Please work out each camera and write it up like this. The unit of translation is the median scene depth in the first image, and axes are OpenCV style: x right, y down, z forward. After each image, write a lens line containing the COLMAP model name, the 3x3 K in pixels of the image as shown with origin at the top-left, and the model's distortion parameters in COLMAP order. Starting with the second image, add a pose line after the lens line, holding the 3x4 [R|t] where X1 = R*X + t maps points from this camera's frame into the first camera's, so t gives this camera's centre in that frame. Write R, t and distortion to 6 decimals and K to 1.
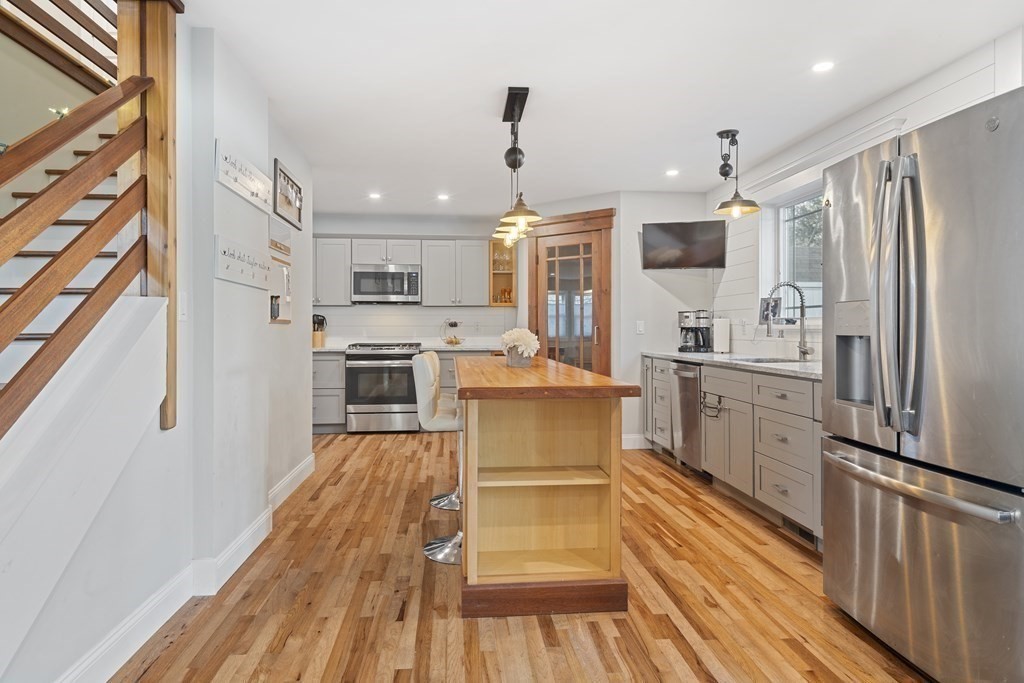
lens RADIAL K [[631.1, 0, 508.3], [0, 631.1, 316.4], [0, 0, 1]] dist [0.001919, 0.000662]
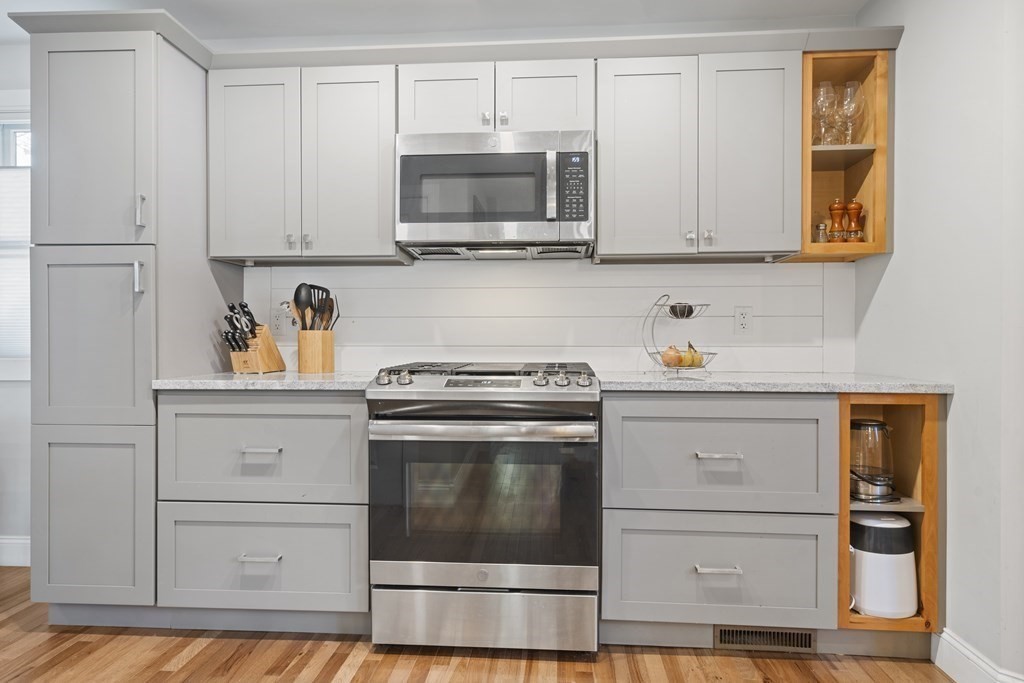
lens RADIAL K [[631.1, 0, 512.1], [0, 631.1, 344.3], [0, 0, 1]] dist [0.001919, 0.000662]
pose [[0.983591, -0.000803, -0.180410, -0.138704], [0.004484, 0.999790, 0.019996, 0.028209], [0.180356, -0.020477, 0.983388, 0.753929]]
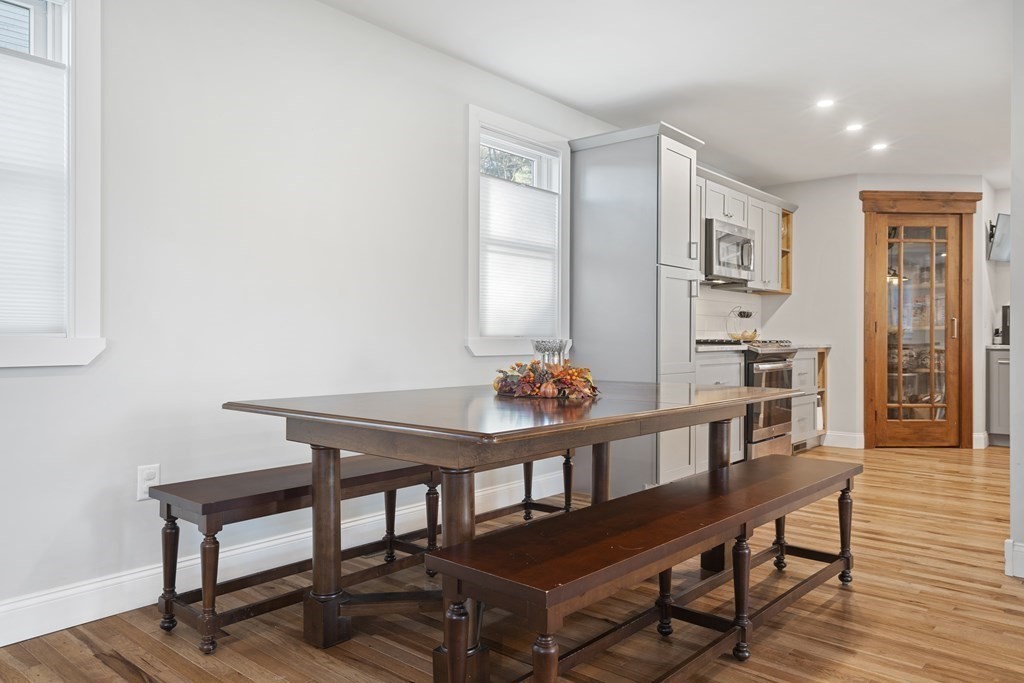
lens RADIAL K [[709.7, 0, 509.9], [0, 709.7, 338.1], [0, 0, 1]] dist [-0.012559, 0.005508]
pose [[0.730023, 0.003573, 0.683413, -1.029638], [-0.012372, 0.999892, 0.007989, 0.044584], [-0.683310, -0.014287, 0.729988, 0.678335]]
